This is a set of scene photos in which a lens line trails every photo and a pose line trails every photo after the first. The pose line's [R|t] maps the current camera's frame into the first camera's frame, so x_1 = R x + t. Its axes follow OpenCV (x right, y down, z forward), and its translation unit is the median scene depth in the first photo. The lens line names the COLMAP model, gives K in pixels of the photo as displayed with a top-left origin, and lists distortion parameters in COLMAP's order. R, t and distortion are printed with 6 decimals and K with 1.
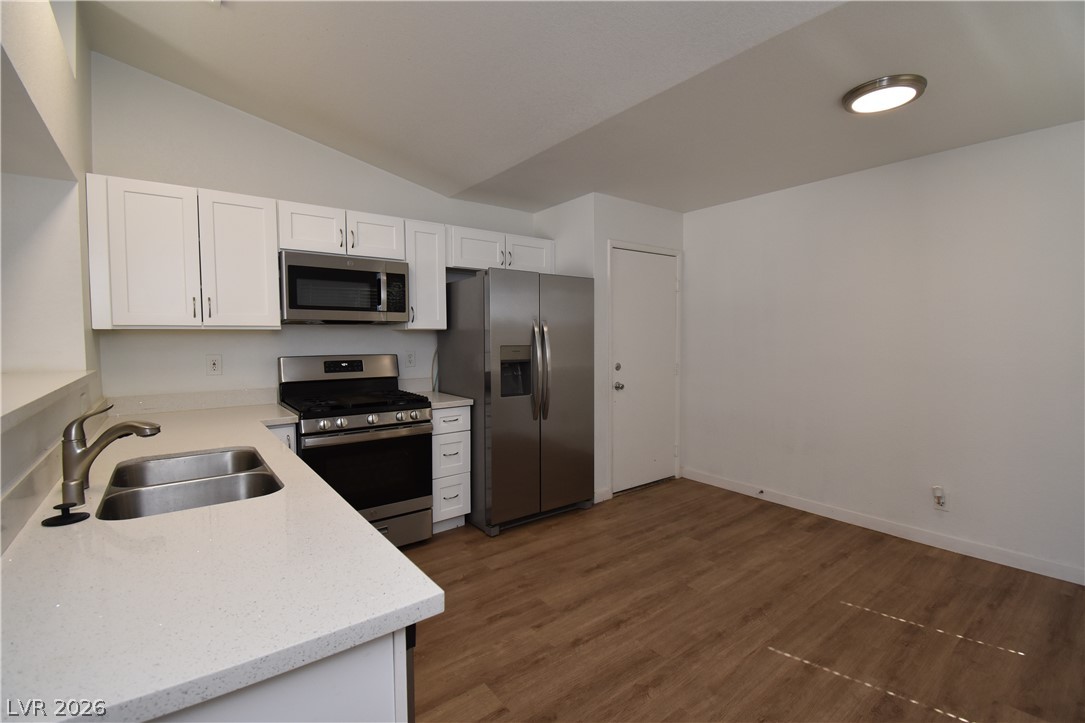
lens RADIAL K [[482.2, 0, 550.0], [0, 482.2, 361.1], [0, 0, 1]] dist [0.008035, -0.013754]
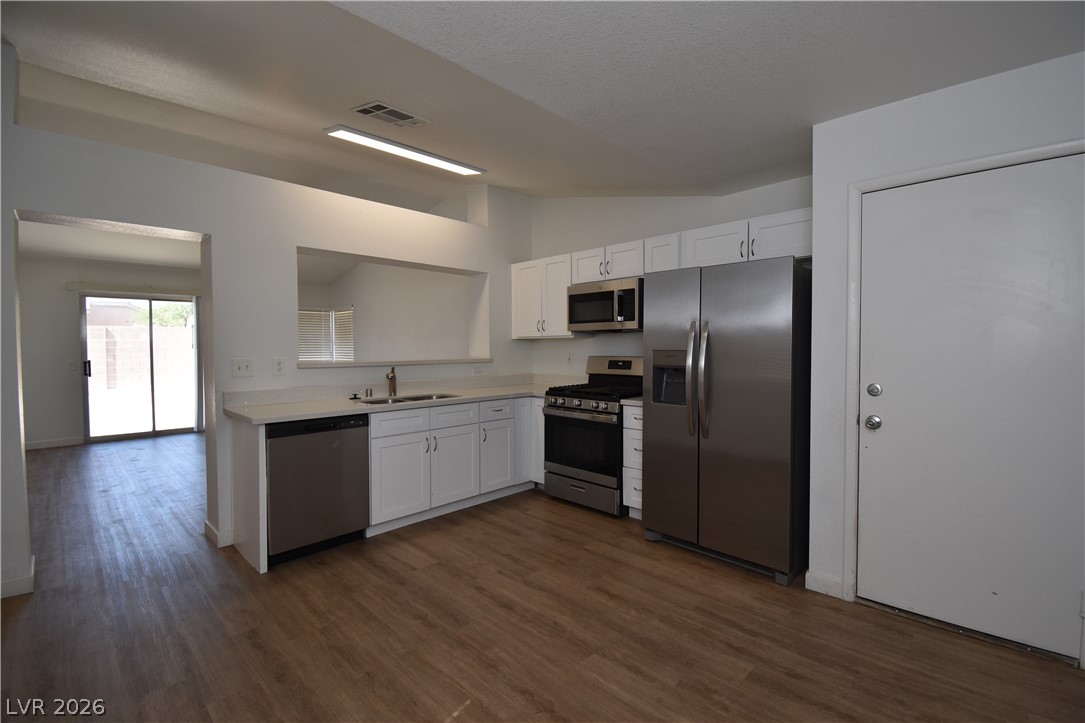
lens RADIAL K [[482.2, 0, 545.1], [0, 482.2, 362.3], [0, 0, 1]] dist [0.008035, -0.013754]
pose [[0.129758, 0.035675, -0.990904, 0.893134], [-0.049316, 0.998348, 0.029486, -0.026727], [0.990319, 0.045042, 0.131303, 0.683584]]
